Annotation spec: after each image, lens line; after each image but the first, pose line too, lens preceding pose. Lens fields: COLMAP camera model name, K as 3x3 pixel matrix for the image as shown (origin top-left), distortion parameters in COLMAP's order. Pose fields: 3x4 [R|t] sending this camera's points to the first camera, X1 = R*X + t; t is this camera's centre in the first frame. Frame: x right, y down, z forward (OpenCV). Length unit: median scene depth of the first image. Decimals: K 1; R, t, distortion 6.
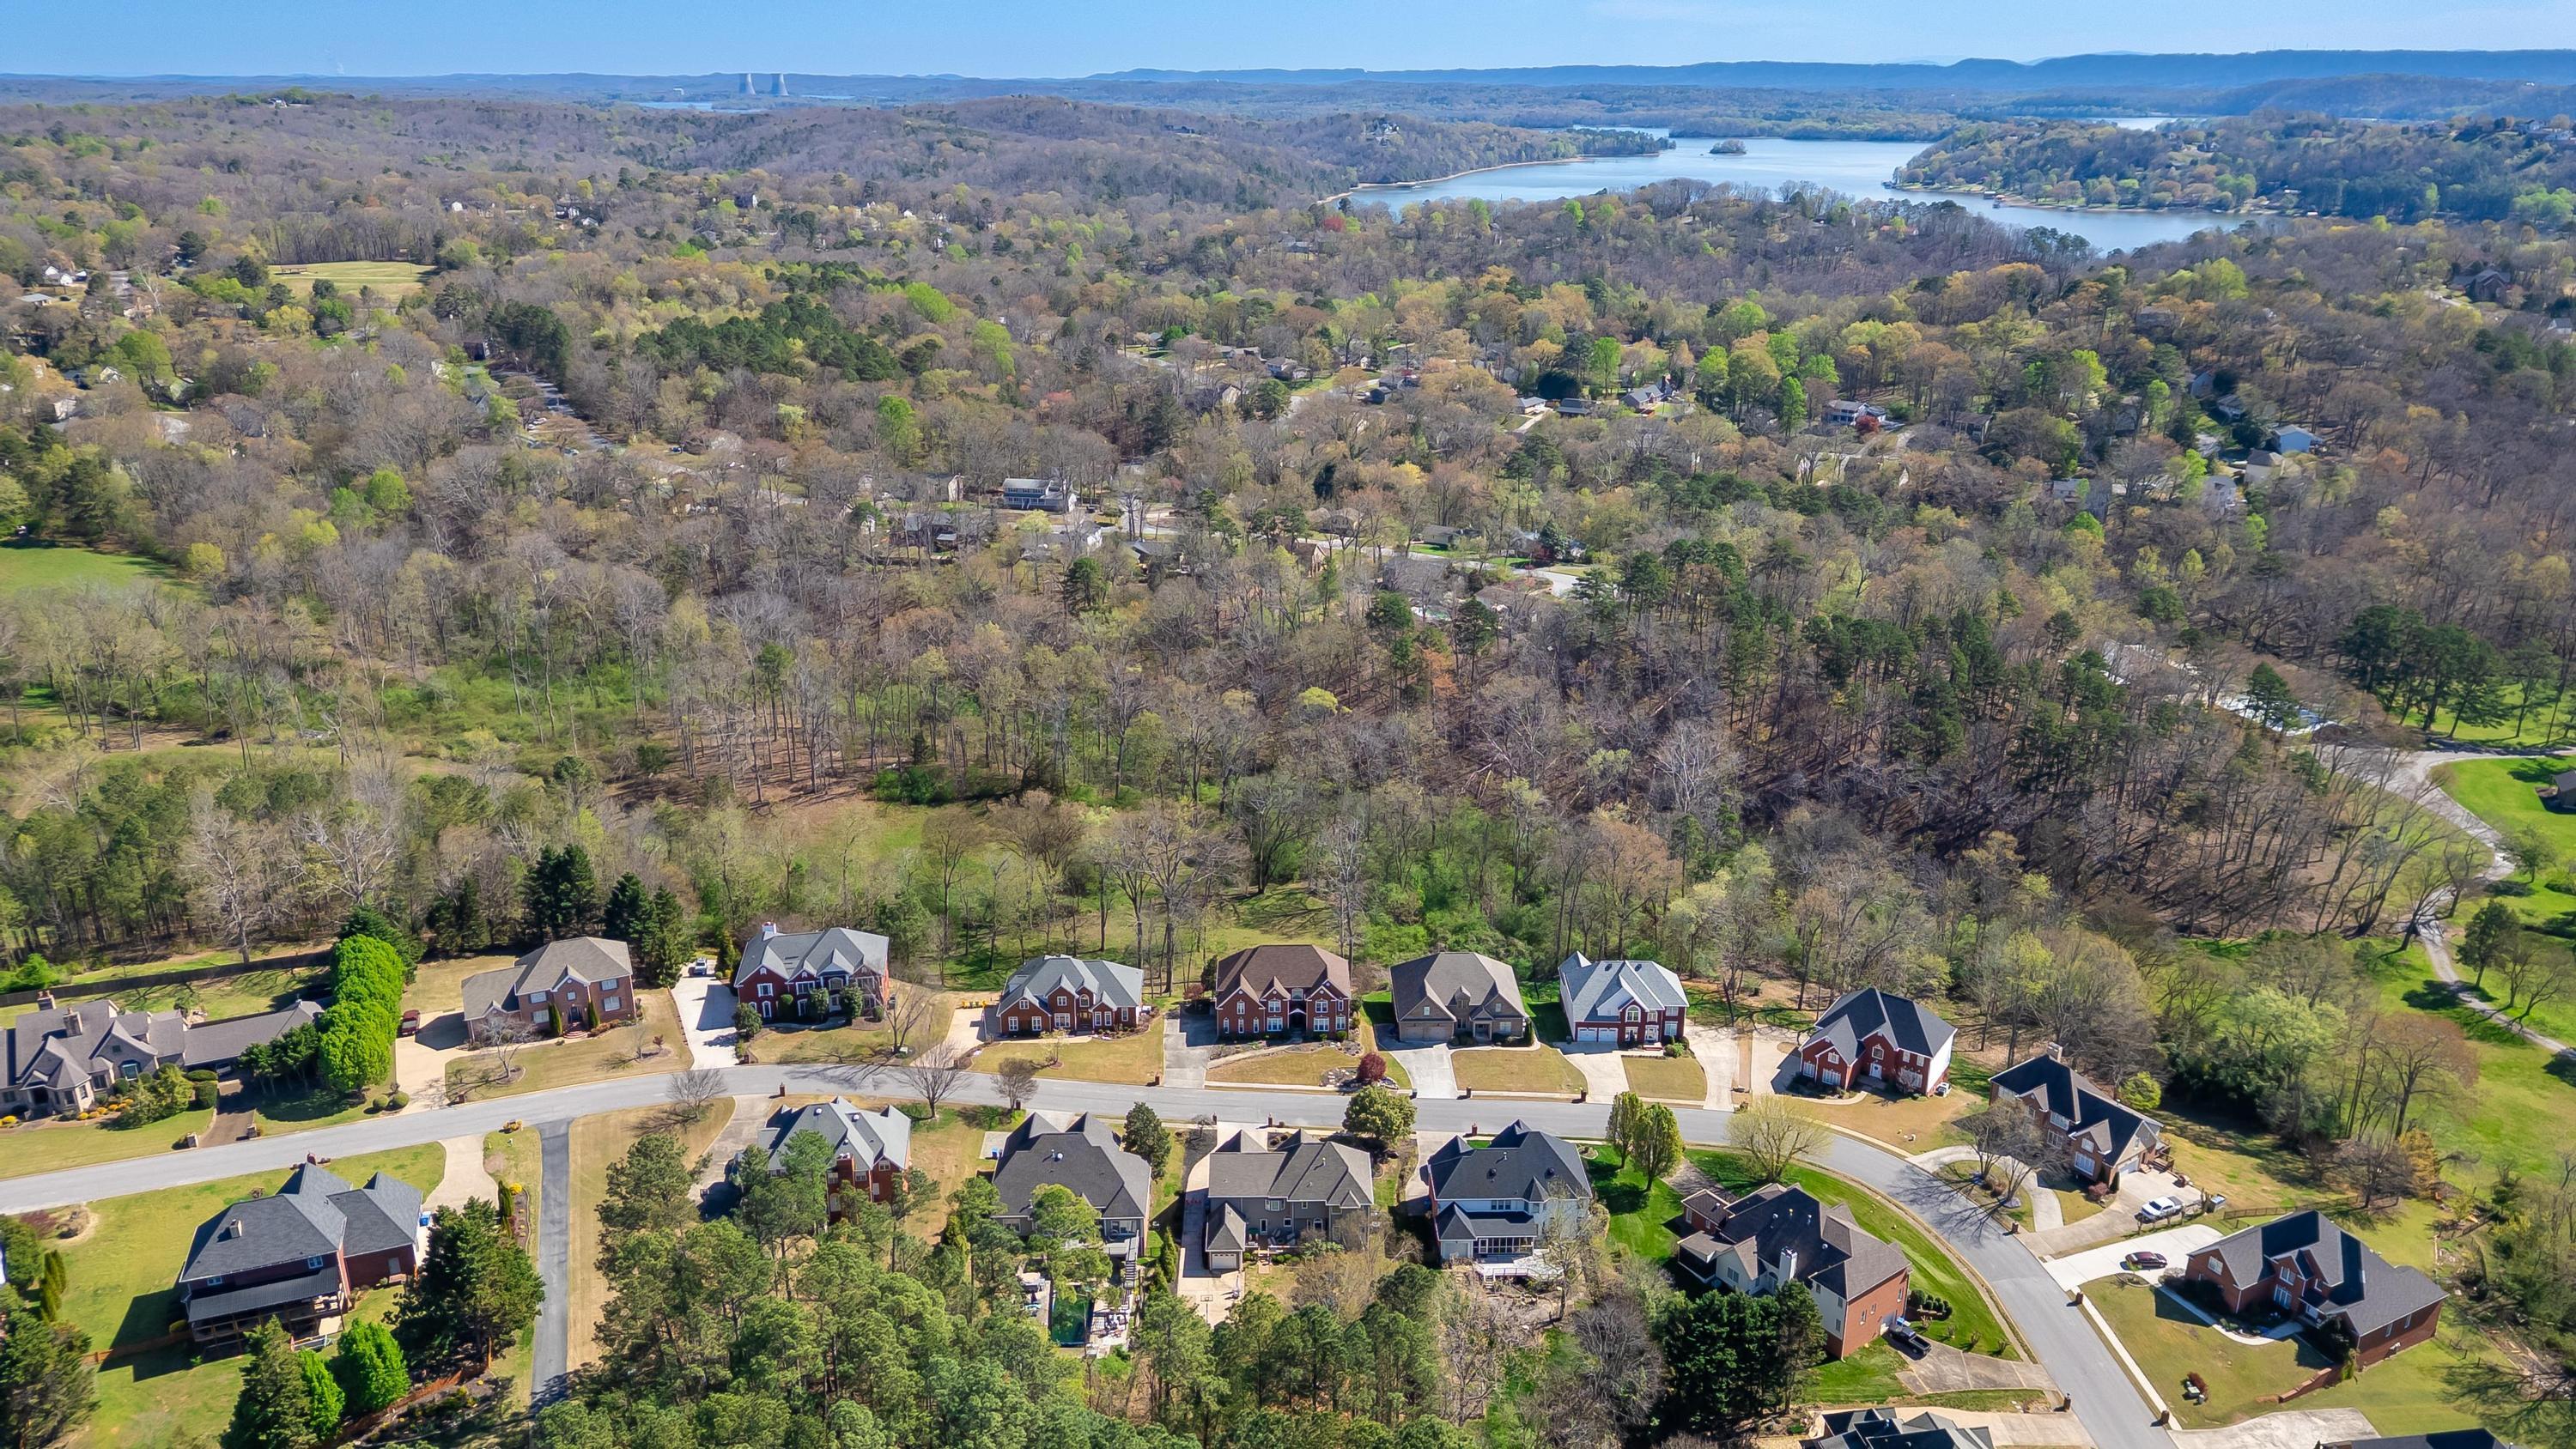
lens RADIAL K [[1723.1, 0, 1288.0], [0, 1723.1, 724.5], [0, 0, 1]] dist [0.079136, -0.061897]
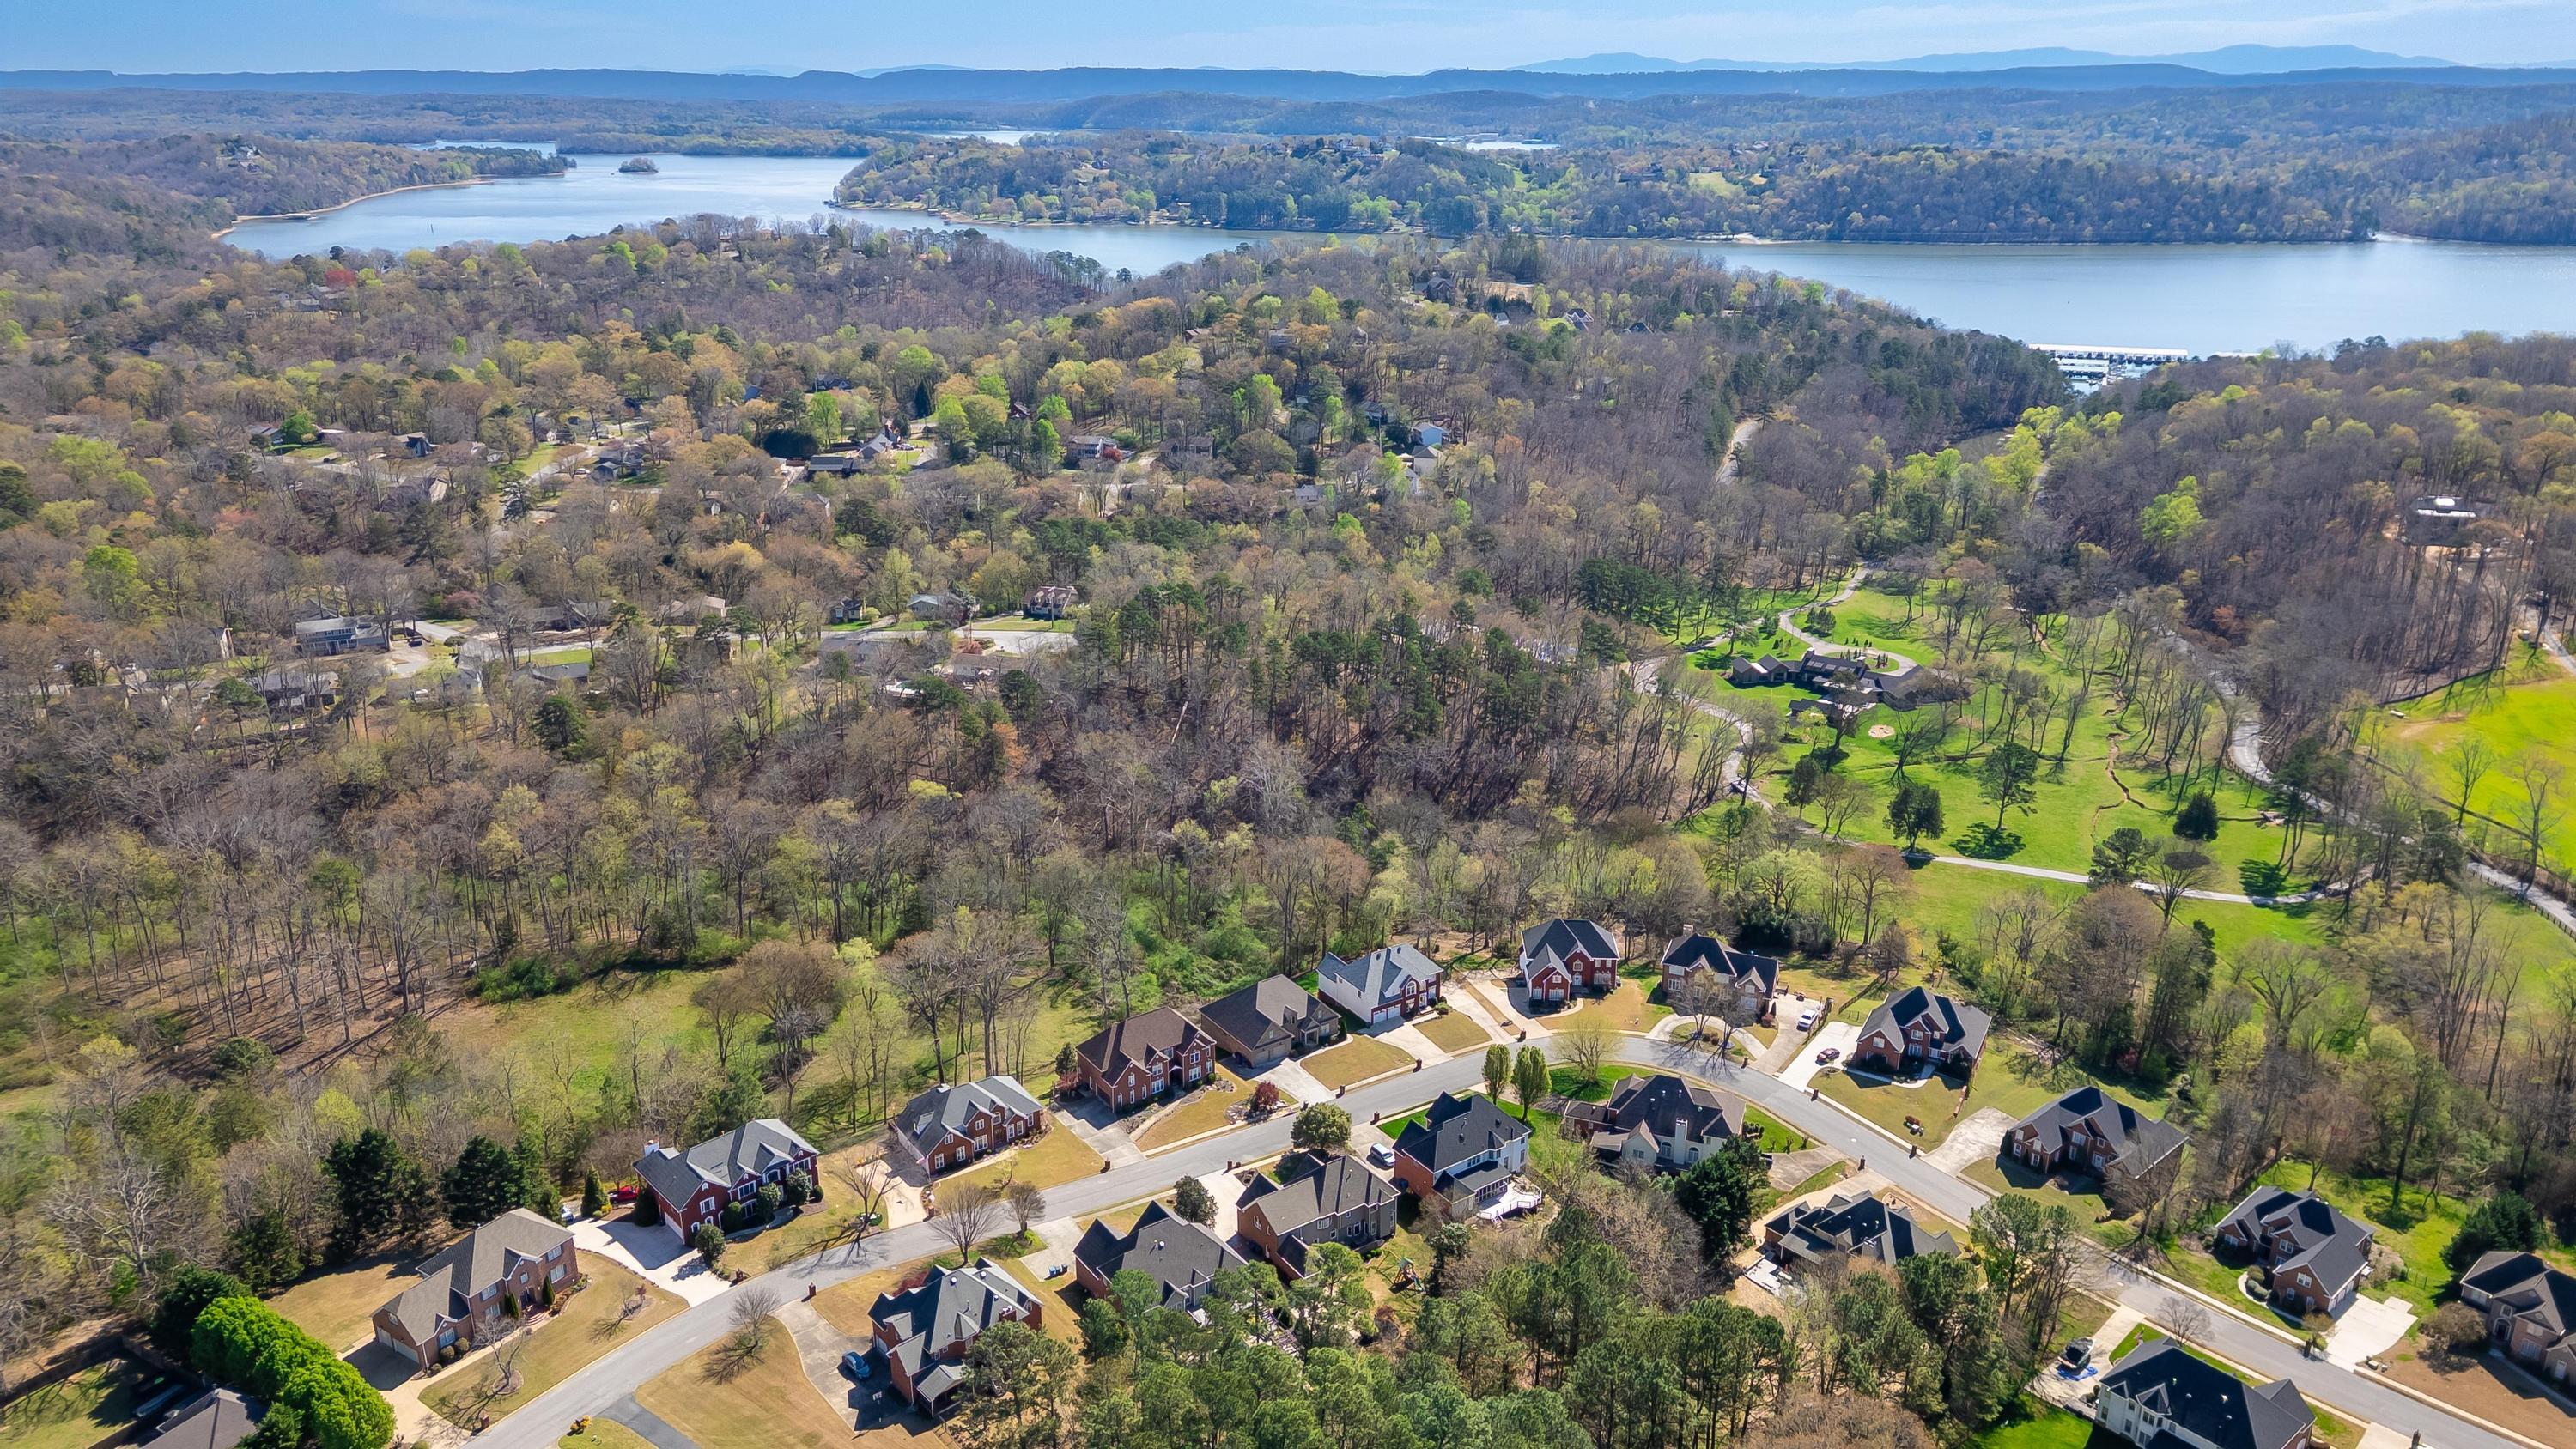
lens RADIAL K [[1723.1, 0, 1288.0], [0, 1723.1, 724.5], [0, 0, 1]] dist [0.079136, -0.061897]
pose [[0.844143, -0.188307, 0.501960, -0.441385], [0.193479, 0.980190, 0.042340, -0.078773], [-0.499989, 0.061378, 0.863854, 0.008325]]
